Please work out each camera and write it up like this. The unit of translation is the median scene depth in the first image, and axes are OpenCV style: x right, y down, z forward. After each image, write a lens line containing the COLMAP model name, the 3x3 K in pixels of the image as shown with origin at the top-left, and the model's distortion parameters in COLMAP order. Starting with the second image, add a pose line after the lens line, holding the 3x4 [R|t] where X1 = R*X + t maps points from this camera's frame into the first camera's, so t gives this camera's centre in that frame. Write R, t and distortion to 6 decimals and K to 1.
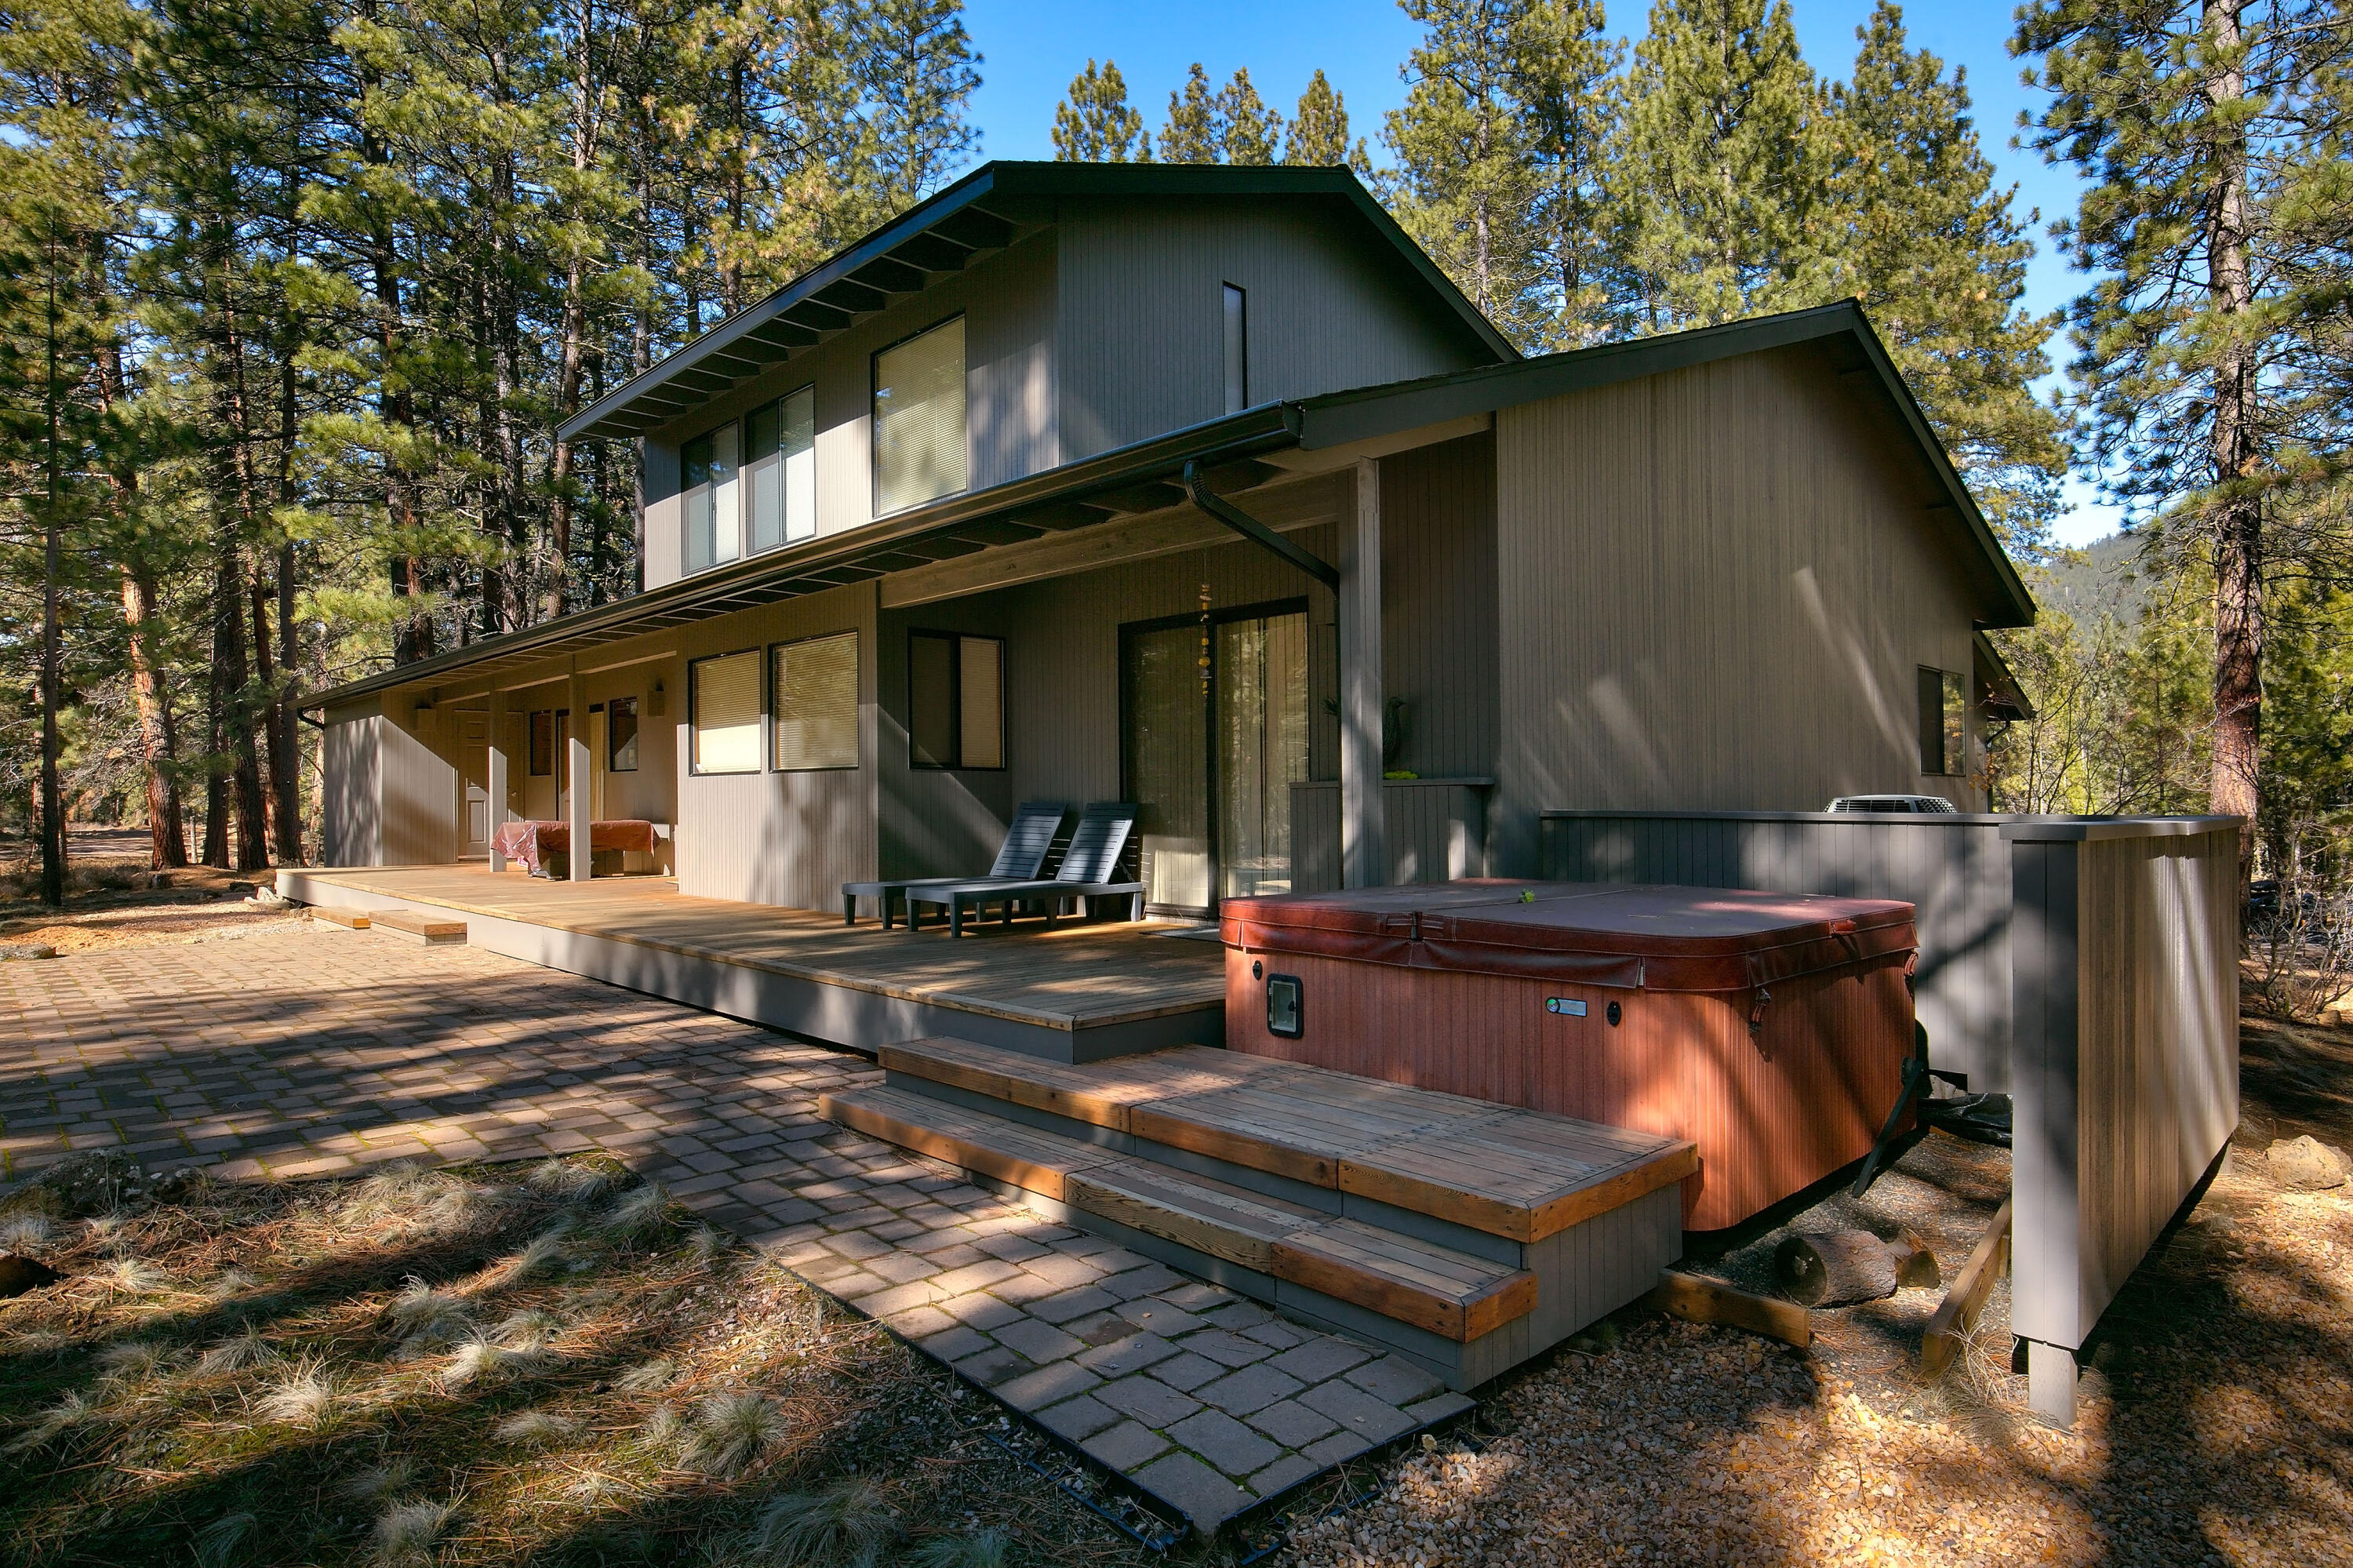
lens RADIAL K [[1295.6, 0, 1173.1], [0, 1295.6, 784.0], [0, 0, 1]] dist [-0.023407, -0.000640]
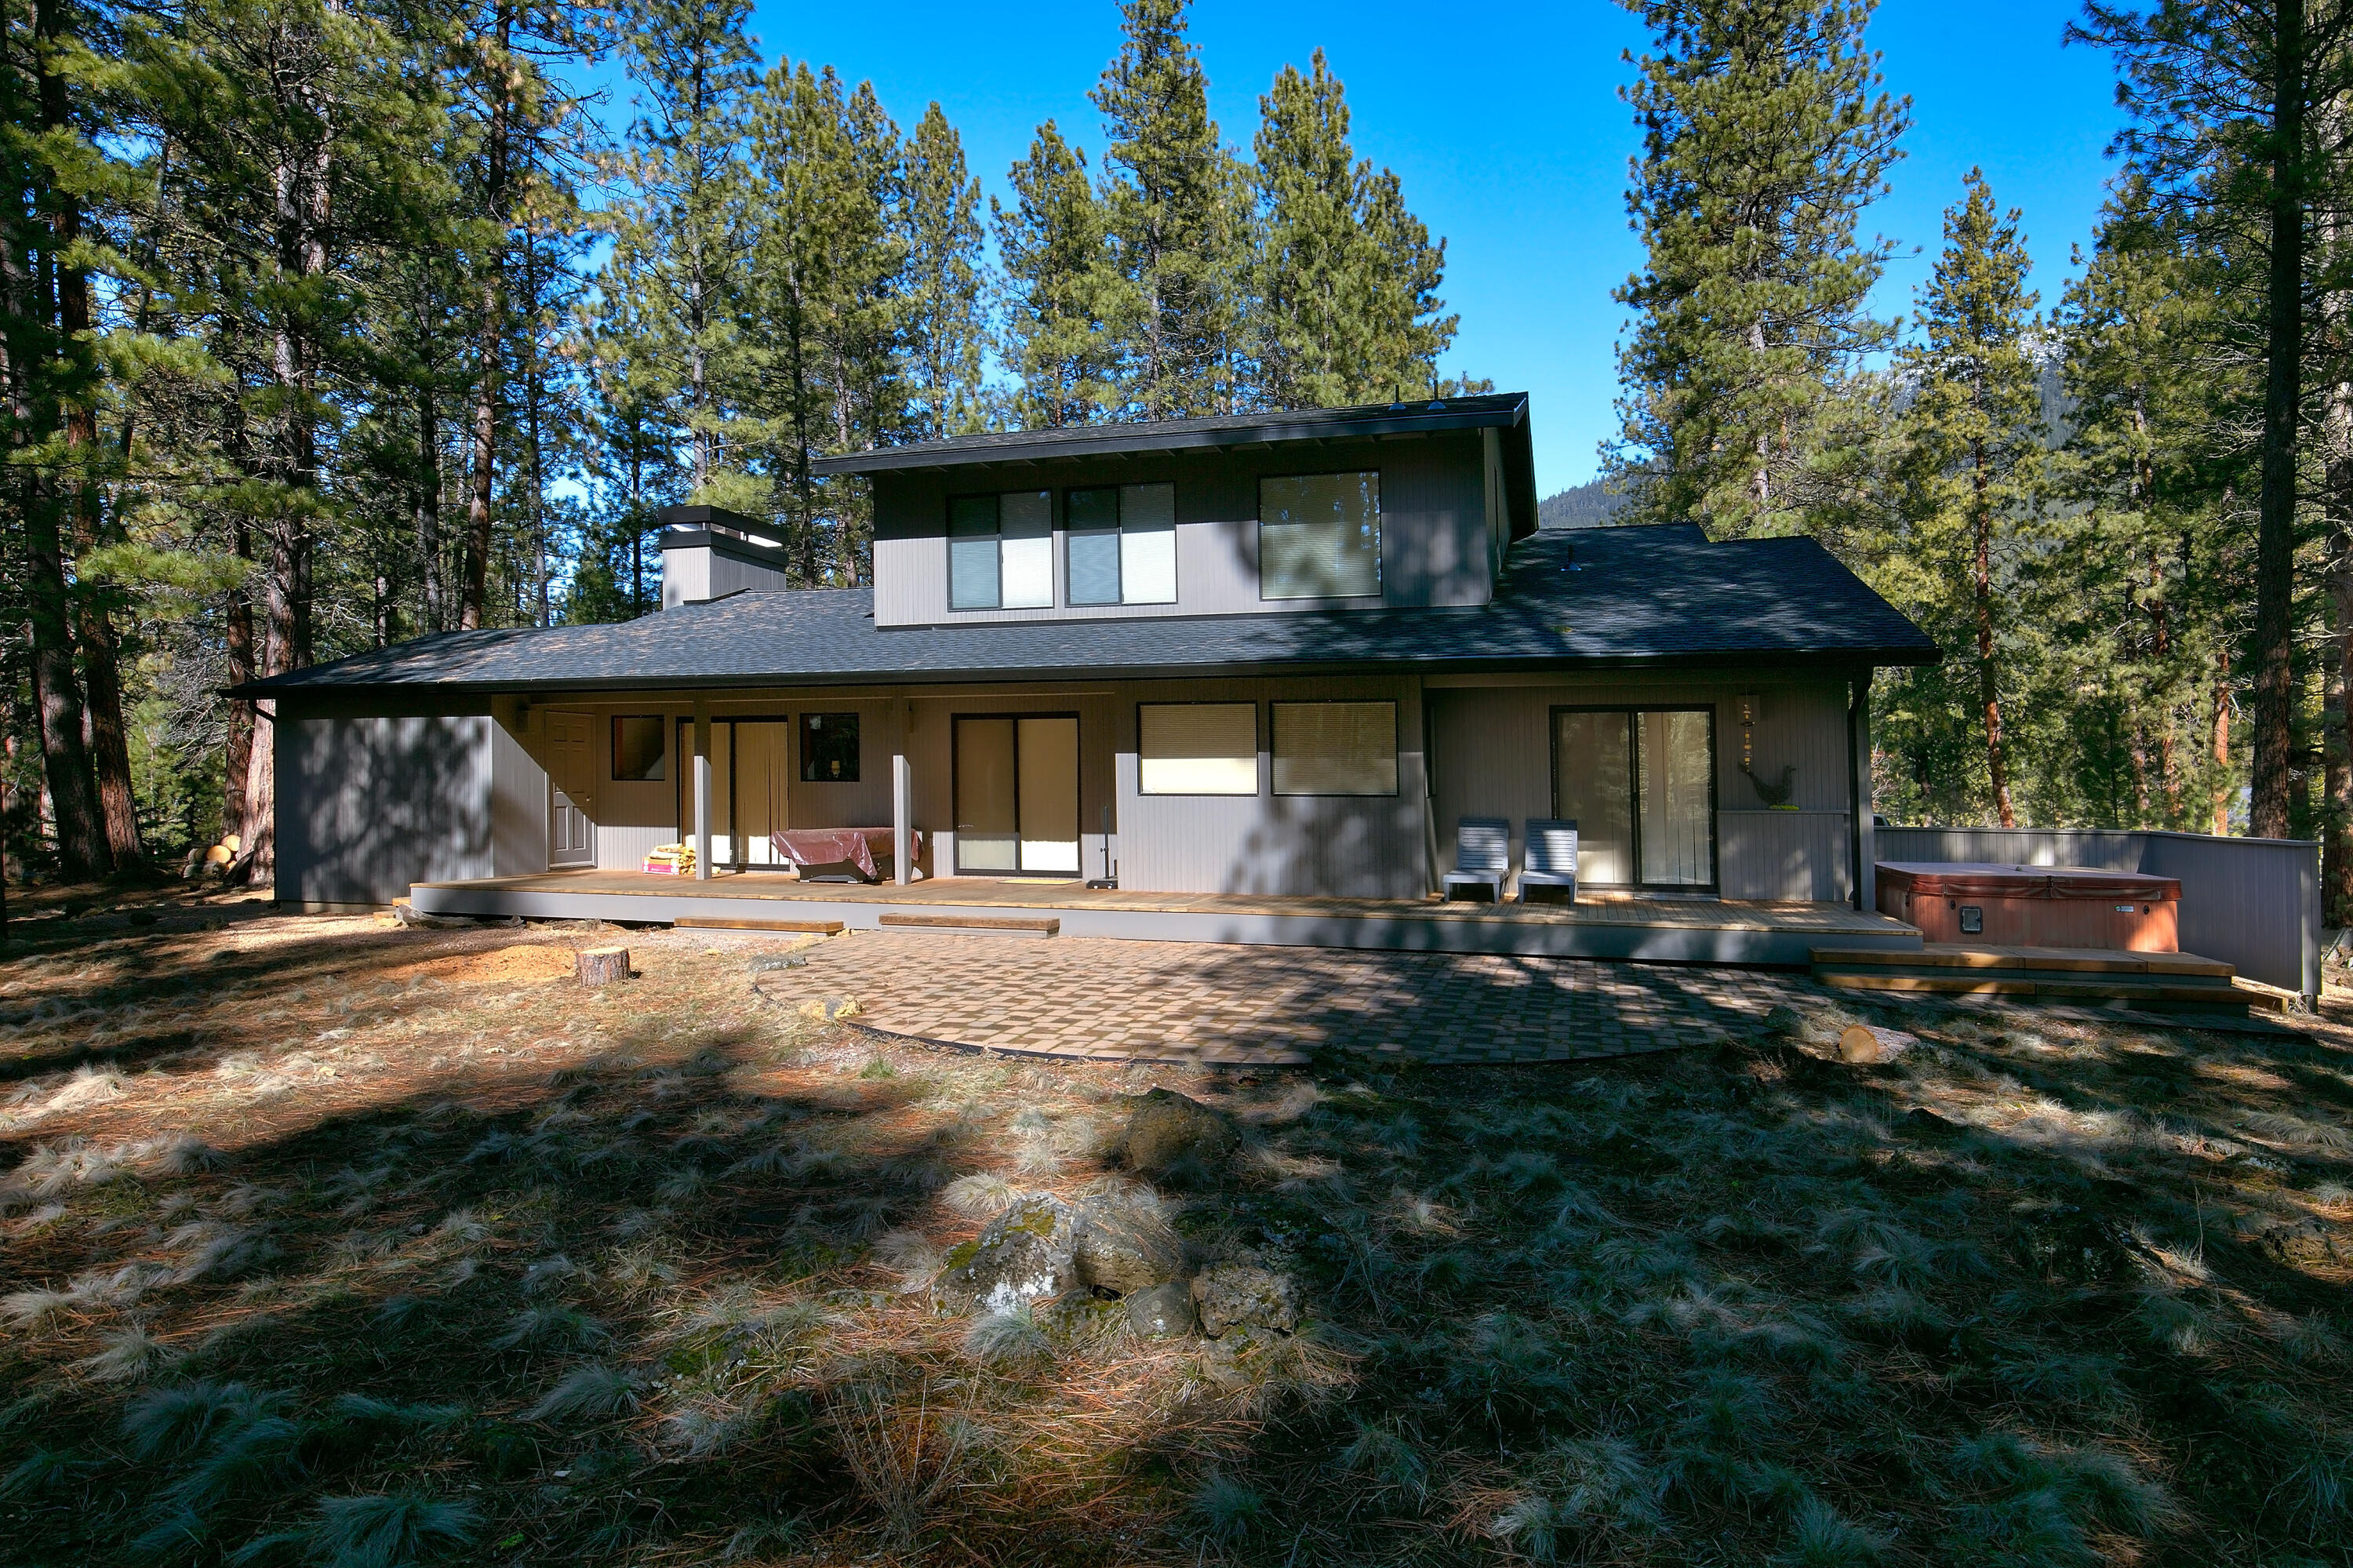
lens RADIAL K [[1295.6, 0, 1179.9], [0, 1295.6, 796.5], [0, 0, 1]] dist [-0.023407, -0.000640]
pose [[0.873453, 0.007487, 0.486851, -0.277758], [-0.017416, 0.999722, 0.015871, -0.007405], [-0.486597, -0.022342, 0.873341, -0.037888]]
